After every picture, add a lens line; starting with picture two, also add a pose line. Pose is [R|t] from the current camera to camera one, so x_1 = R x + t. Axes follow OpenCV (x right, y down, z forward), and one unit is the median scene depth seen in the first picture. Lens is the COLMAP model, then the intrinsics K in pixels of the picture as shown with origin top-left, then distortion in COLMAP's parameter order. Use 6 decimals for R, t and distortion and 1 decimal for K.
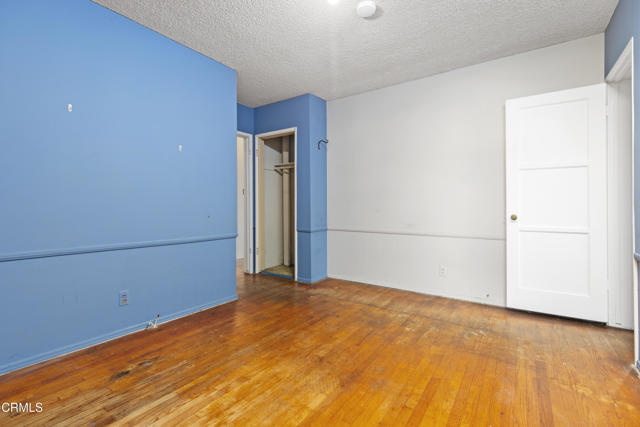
lens RADIAL K [[291.8, 0, 317.4], [0, 291.8, 198.7], [0, 0, 1]] dist [0.001818, -0.000079]
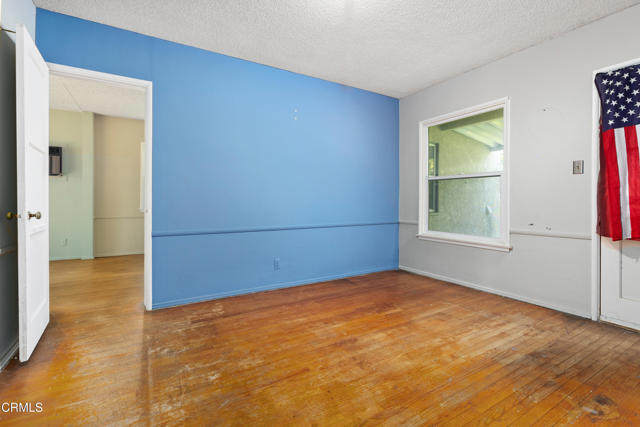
lens RADIAL K [[291.8, 0, 317.4], [0, 291.8, 198.7], [0, 0, 1]] dist [0.001818, -0.000079]
pose [[-0.914388, -0.000053, 0.404838, -0.258871], [-0.013039, 0.999485, -0.029319, 0.058412], [-0.404628, -0.032088, -0.913918, 2.089510]]
